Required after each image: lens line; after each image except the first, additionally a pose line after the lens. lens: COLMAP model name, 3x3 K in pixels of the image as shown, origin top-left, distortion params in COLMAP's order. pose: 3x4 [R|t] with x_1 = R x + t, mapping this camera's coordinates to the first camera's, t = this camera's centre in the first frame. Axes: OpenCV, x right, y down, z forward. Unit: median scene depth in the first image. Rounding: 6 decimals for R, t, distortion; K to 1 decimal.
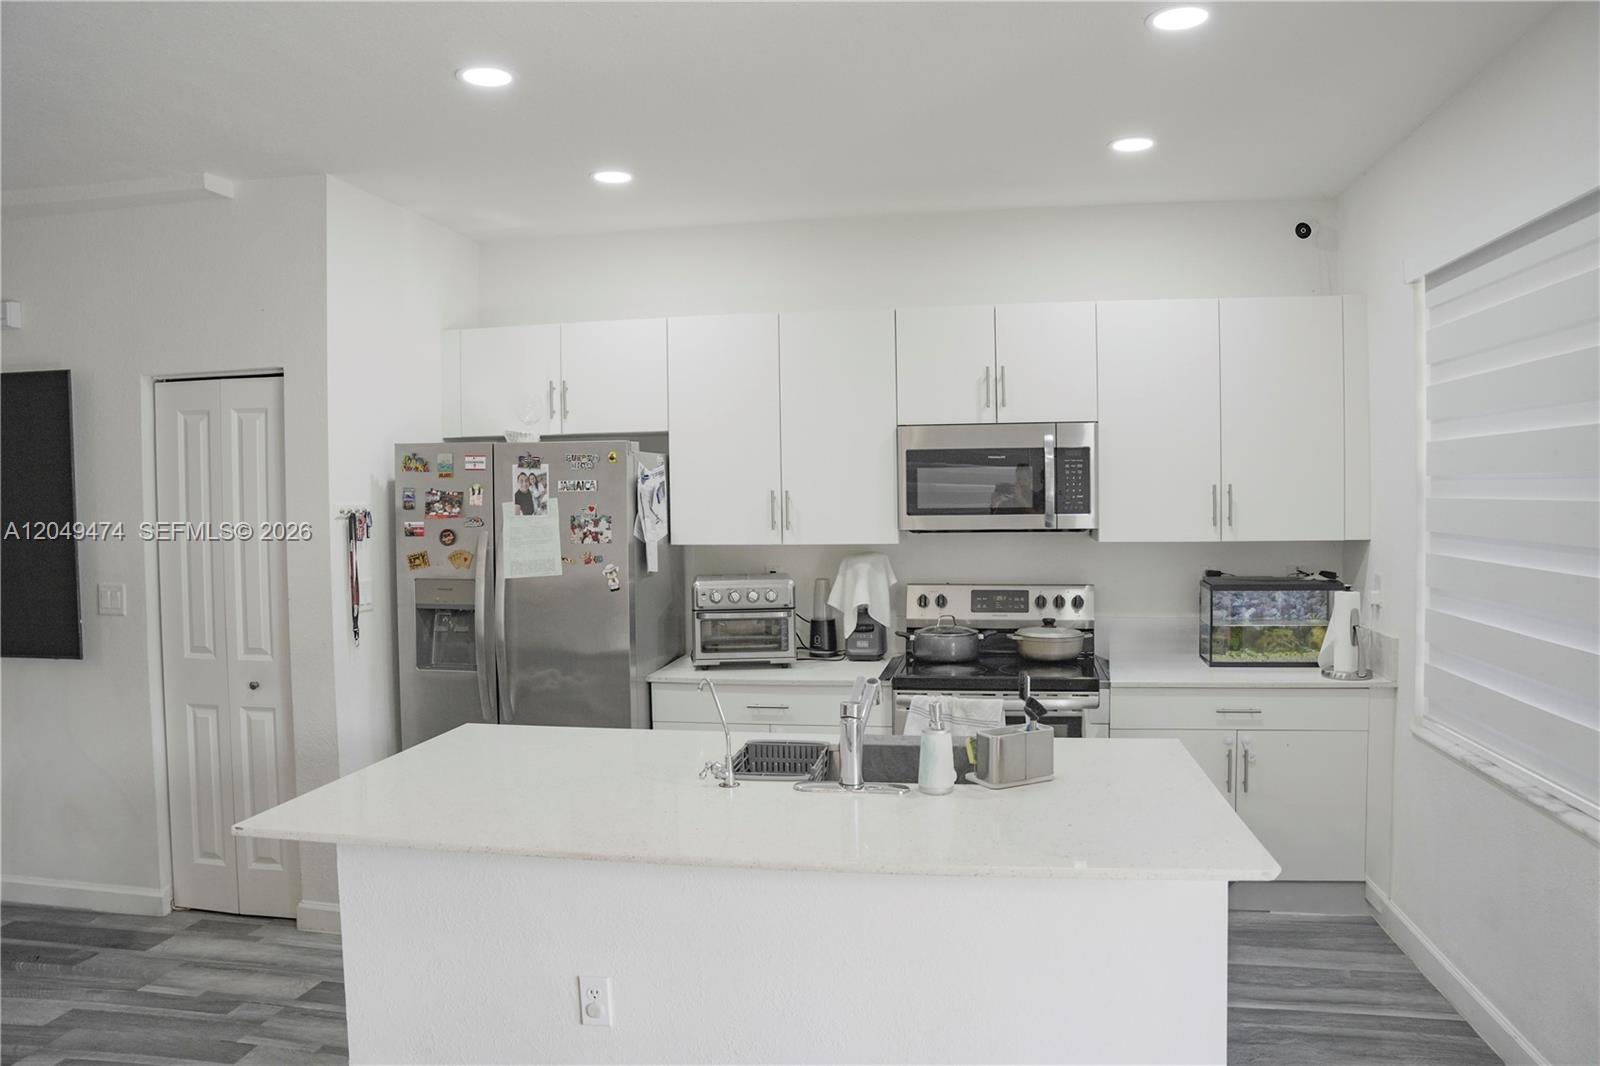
lens RADIAL K [[1088.0, 0, 803.5], [0, 1088.0, 527.5], [0, 0, 1]] dist [-0.191224, 0.131717]
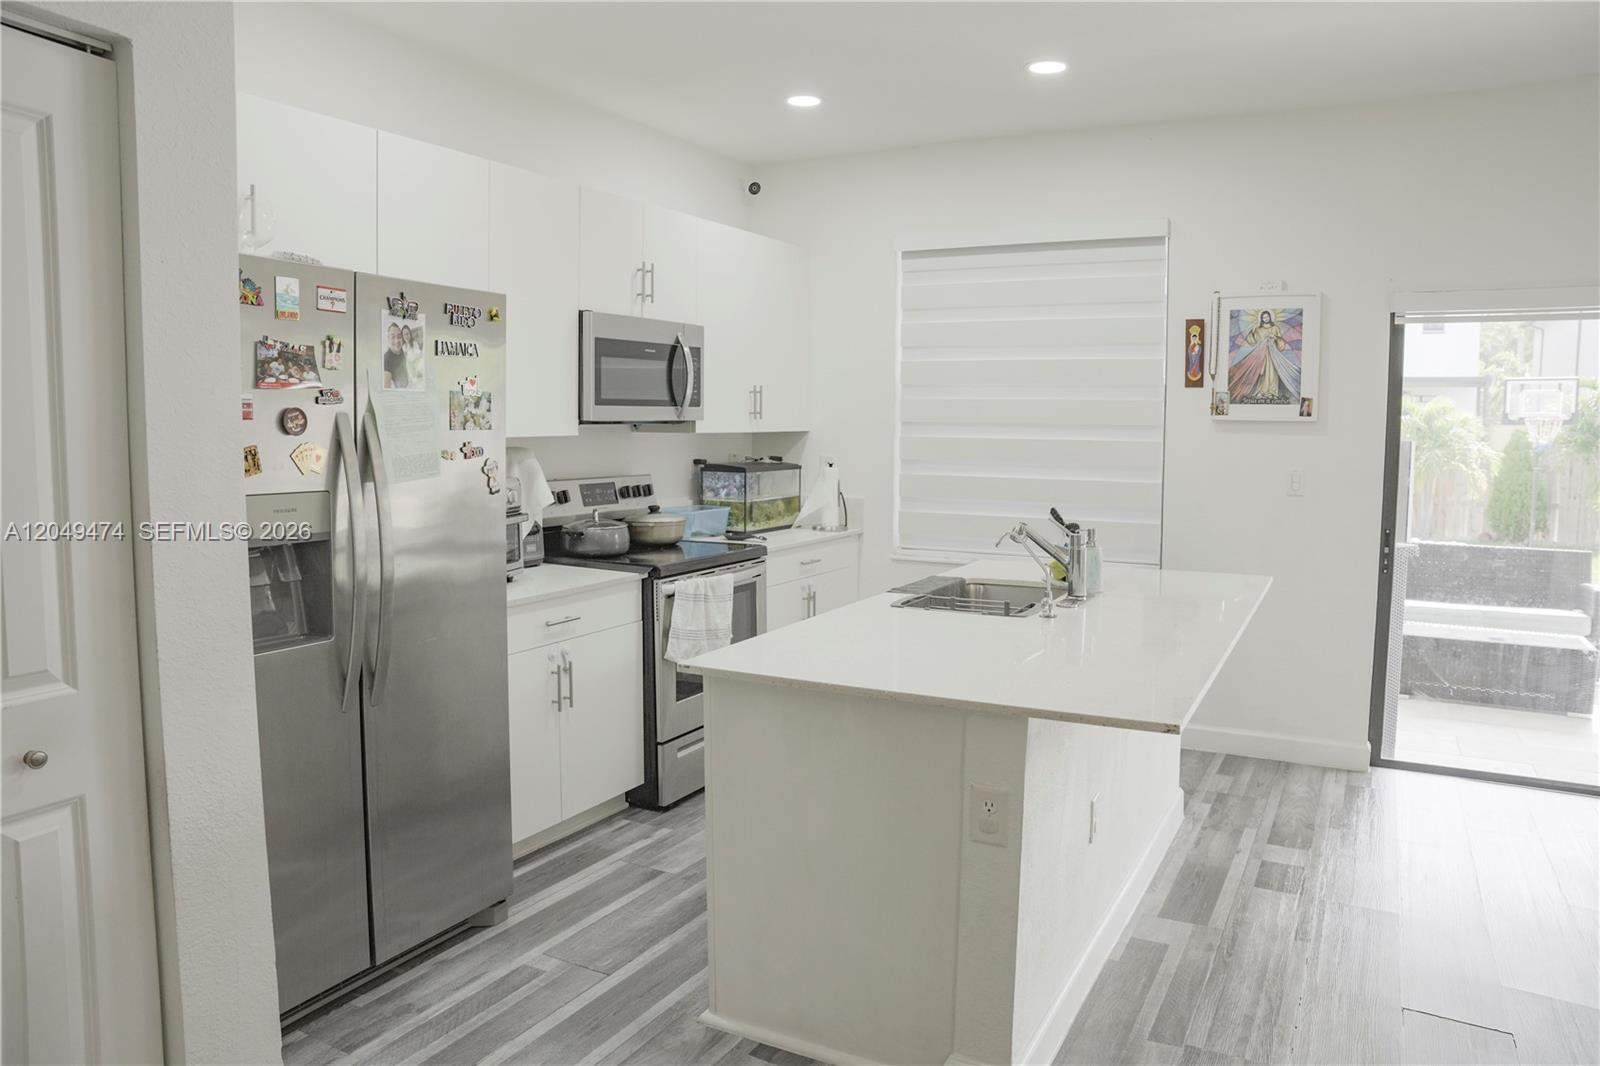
lens RADIAL K [[1088.0, 0, 803.5], [0, 1088.0, 527.5], [0, 0, 1]] dist [-0.191224, 0.131717]
pose [[0.316112, -0.078335, 0.945482, -0.795511], [0.021689, 0.996922, 0.075346, 0.030235], [-0.948474, -0.003311, 0.316838, 0.550354]]
